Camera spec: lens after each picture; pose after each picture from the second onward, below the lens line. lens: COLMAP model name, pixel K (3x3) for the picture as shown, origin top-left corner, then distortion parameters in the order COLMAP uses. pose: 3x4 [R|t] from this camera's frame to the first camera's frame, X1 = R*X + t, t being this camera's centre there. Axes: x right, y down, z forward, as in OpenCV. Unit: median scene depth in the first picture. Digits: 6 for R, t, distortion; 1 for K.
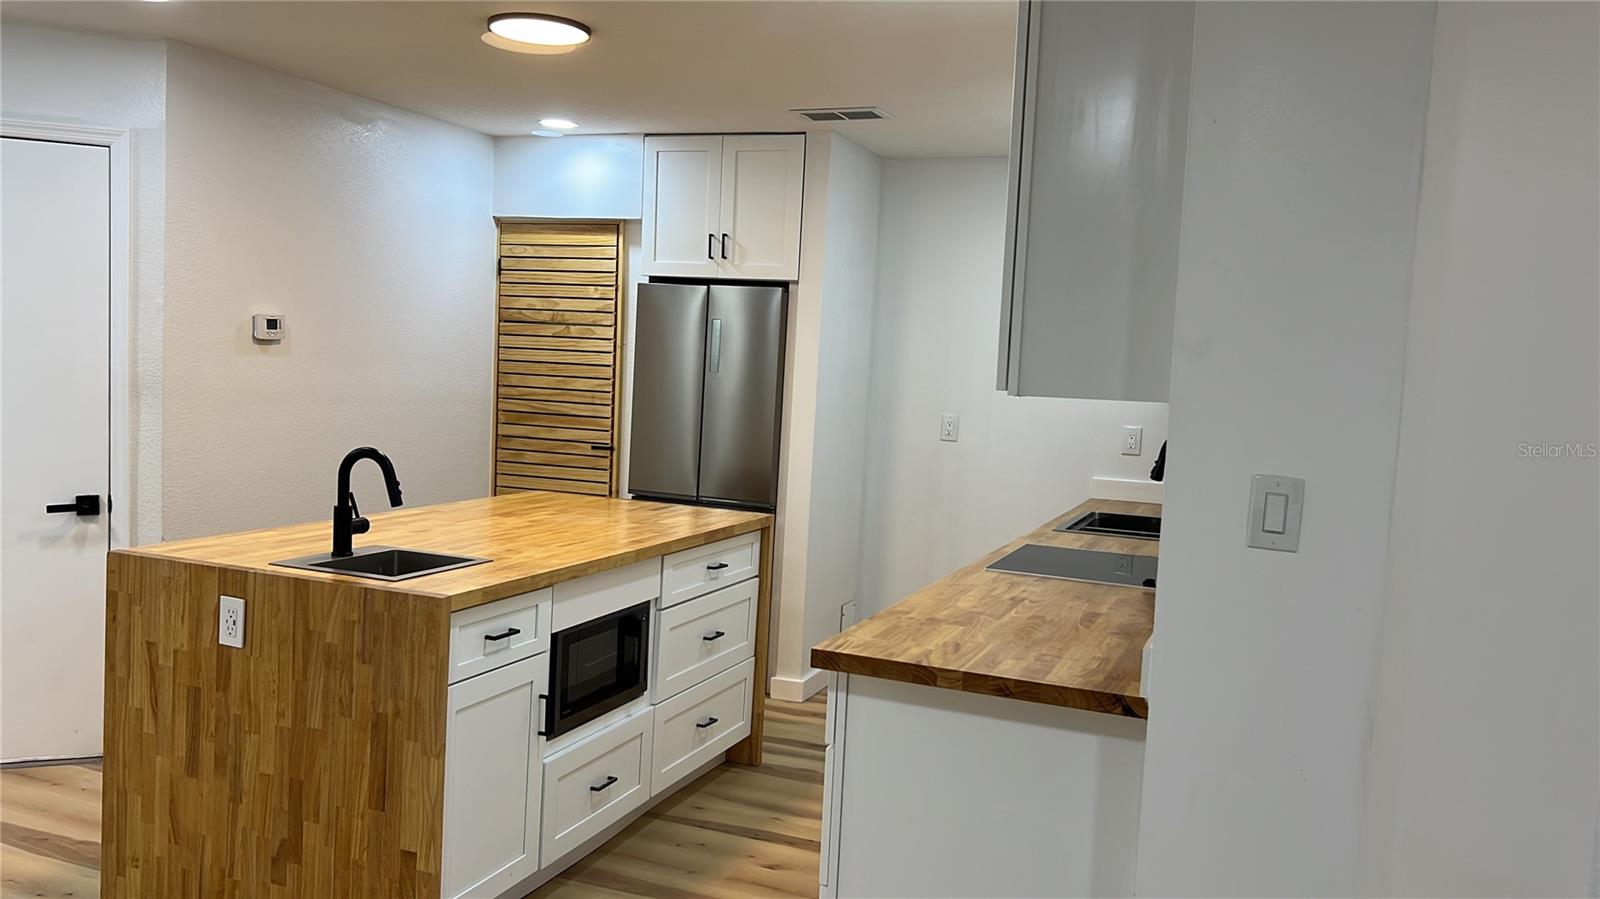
lens RADIAL K [[1269.2, 0, 791.2], [0, 1269.2, 463.3], [0, 0, 1]] dist [0.035153, 0.000052]
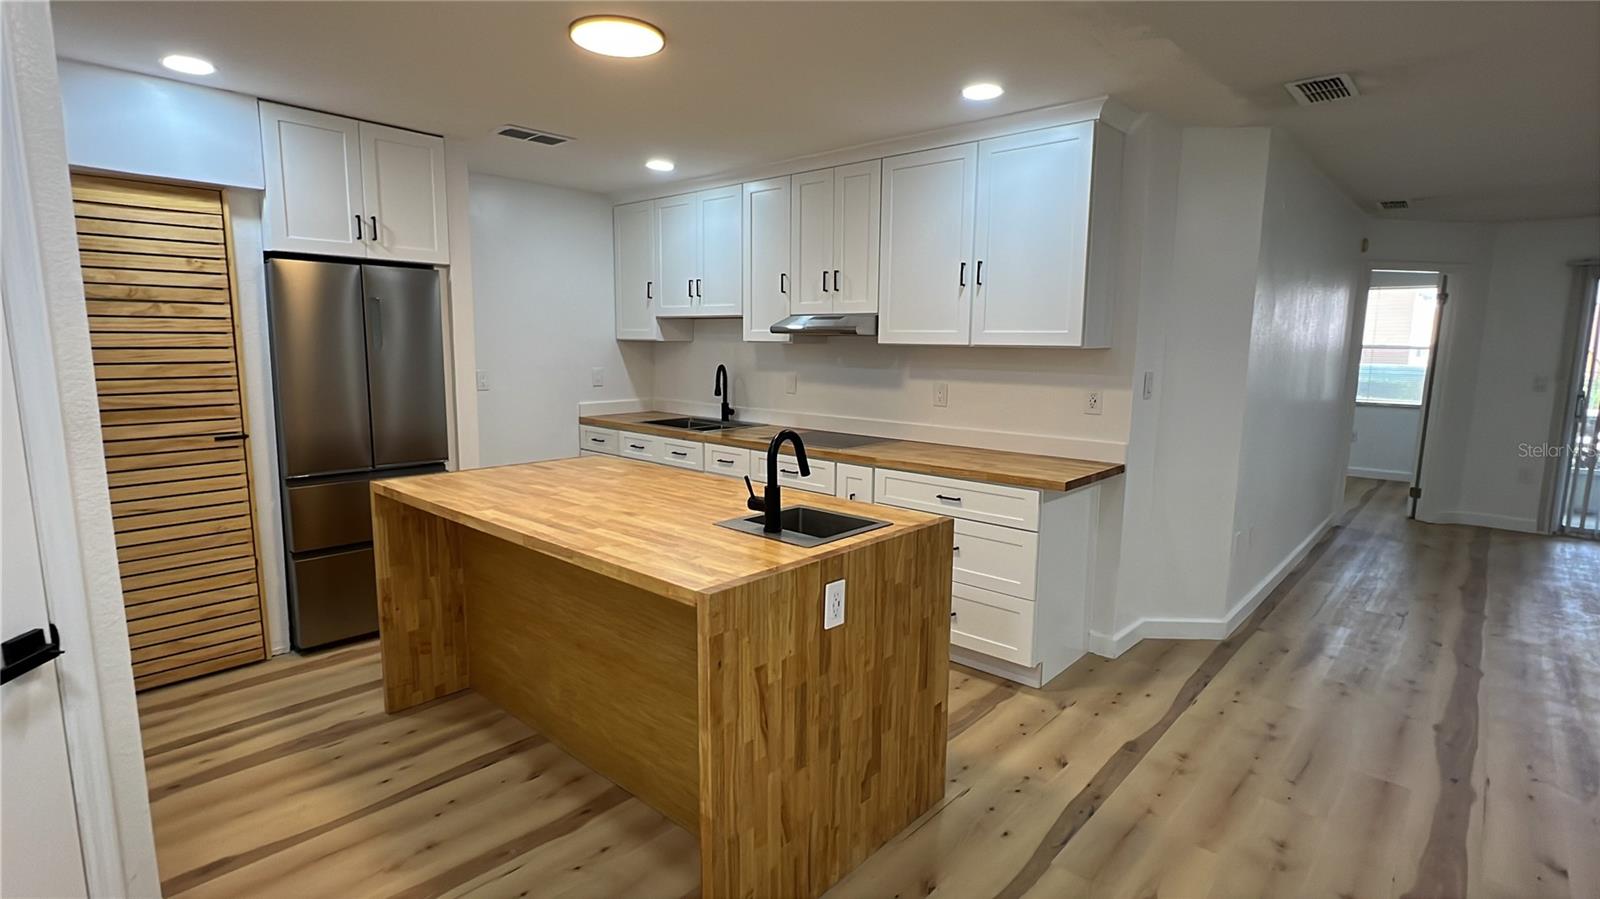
lens RADIAL K [[779.7, 0, 805.7], [0, 779.7, 449.1], [0, 0, 1]] dist [-0.003471, -0.000929]
pose [[0.331235, -0.179236, 0.926368, -0.994281], [0.086588, 0.983423, 0.159315, -0.106945], [-0.939567, 0.027442, 0.341264, 0.770084]]
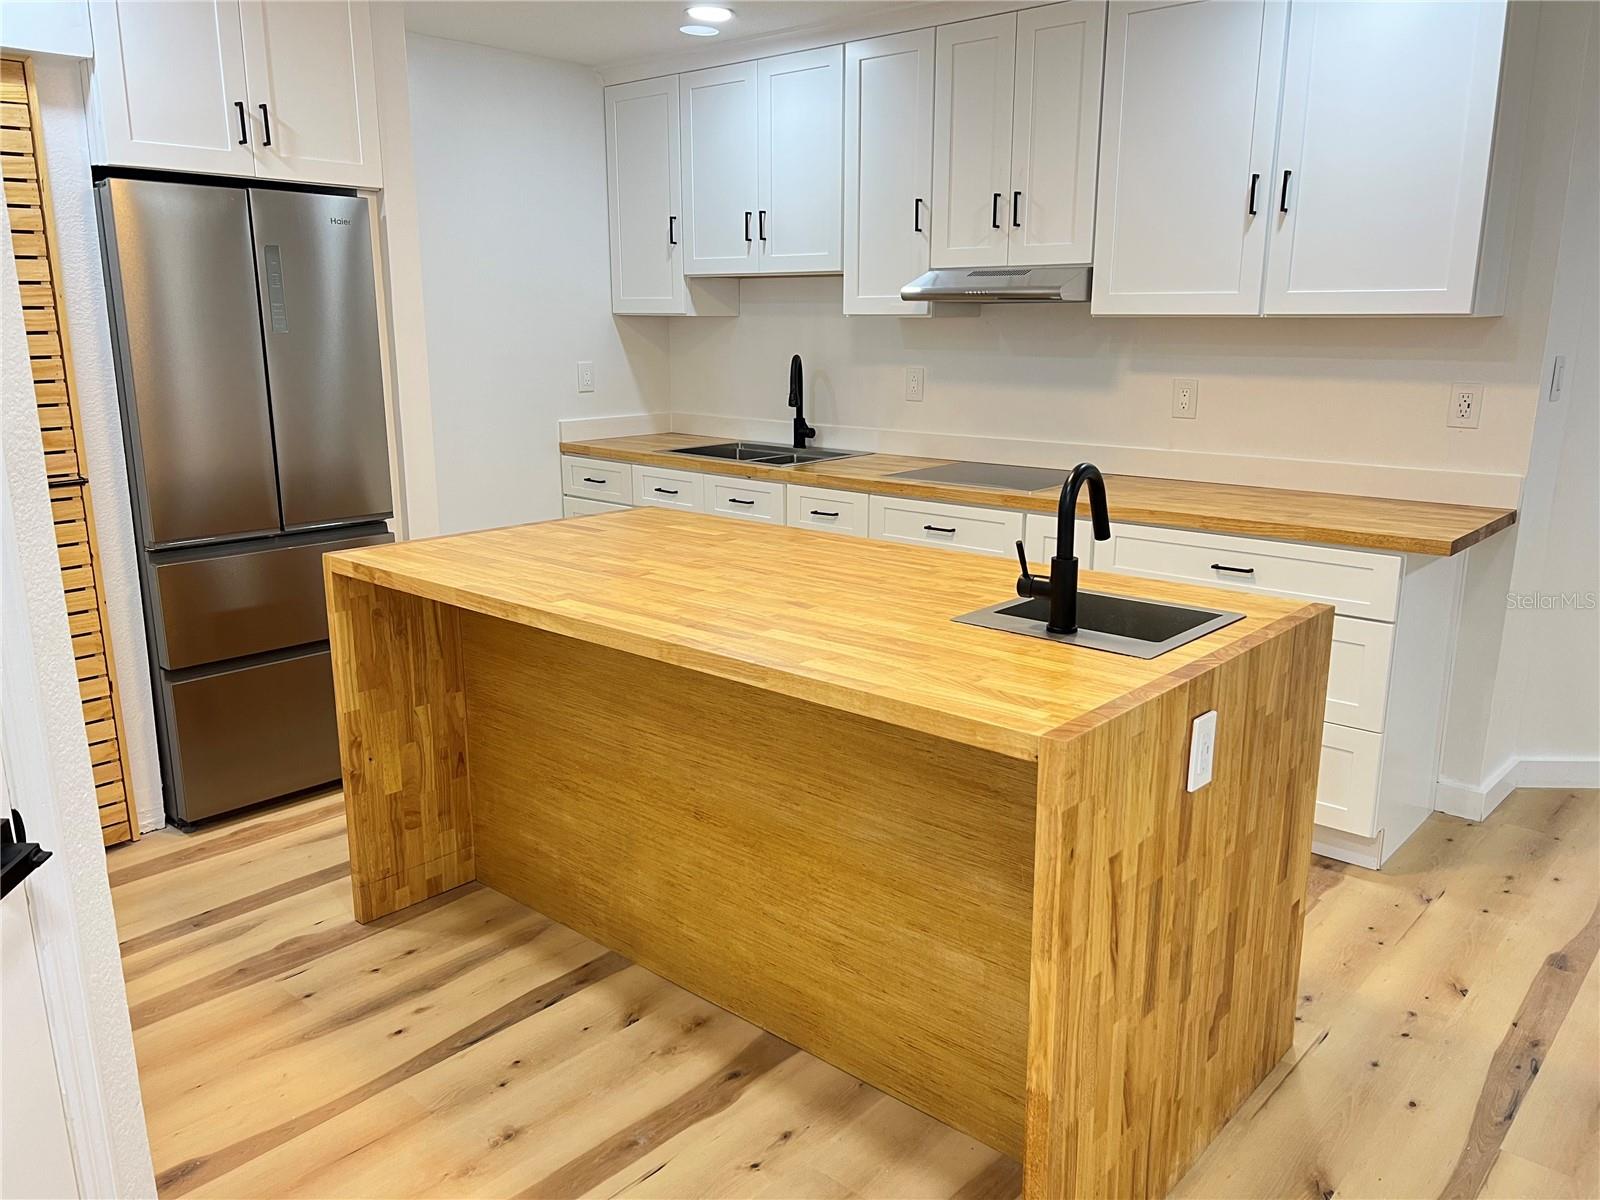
lens RADIAL K [[1220.5, 0, 796.9], [0, 1220.5, 606.2], [0, 0, 1]] dist [0.044700, -0.054138]
pose [[0.327969, -0.271706, 0.904772, -1.017262], [0.098207, 0.962363, 0.253402, -0.122106], [-0.939570, 0.005747, 0.342309, 0.947500]]
